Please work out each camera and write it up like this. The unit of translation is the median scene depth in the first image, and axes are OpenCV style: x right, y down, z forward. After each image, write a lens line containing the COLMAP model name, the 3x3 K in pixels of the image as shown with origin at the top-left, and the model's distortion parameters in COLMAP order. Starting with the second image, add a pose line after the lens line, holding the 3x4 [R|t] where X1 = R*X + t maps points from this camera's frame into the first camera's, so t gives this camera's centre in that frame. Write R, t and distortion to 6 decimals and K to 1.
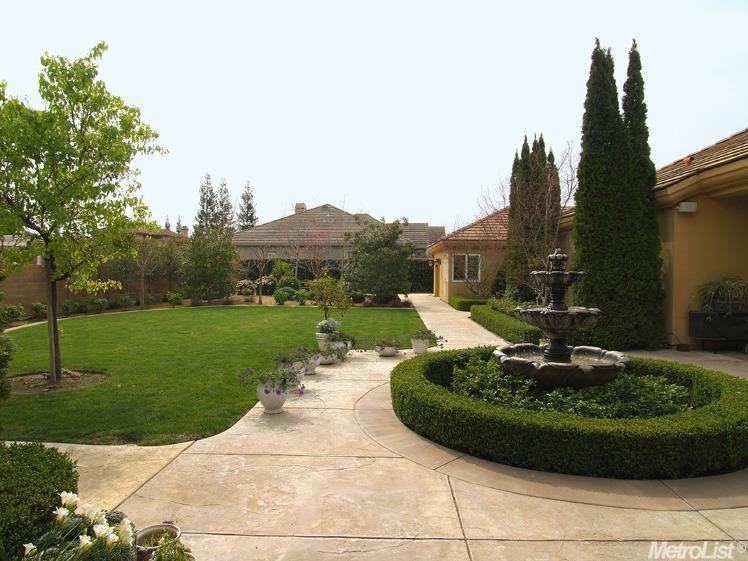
lens RADIAL K [[462.2, 0, 374.0], [0, 462.2, 282.1], [0, 0, 1]] dist [-0.009027, -0.000714]
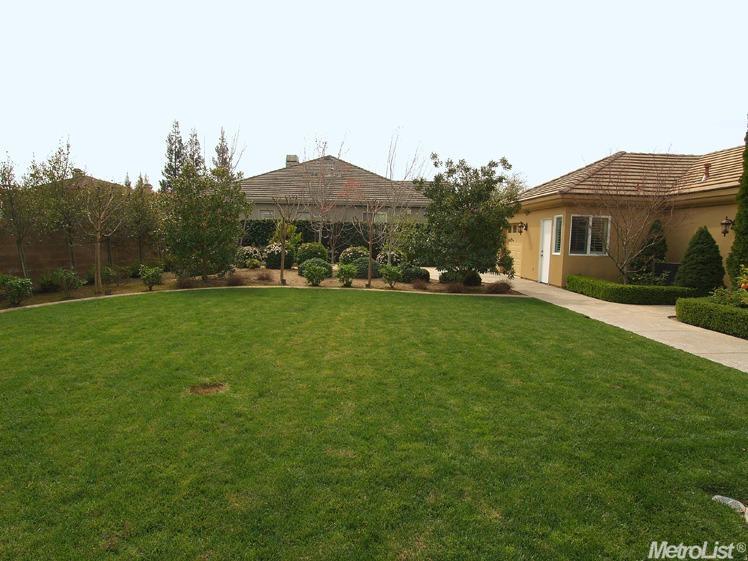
lens RADIAL K [[462.2, 0, 373.9], [0, 462.2, 279.2], [0, 0, 1]] dist [-0.009027, -0.000714]
pose [[0.997508, 0.012785, 0.069386, -0.133272], [-0.017337, 0.997708, 0.065405, -0.004242], [-0.068391, -0.066445, 0.995444, 0.271401]]
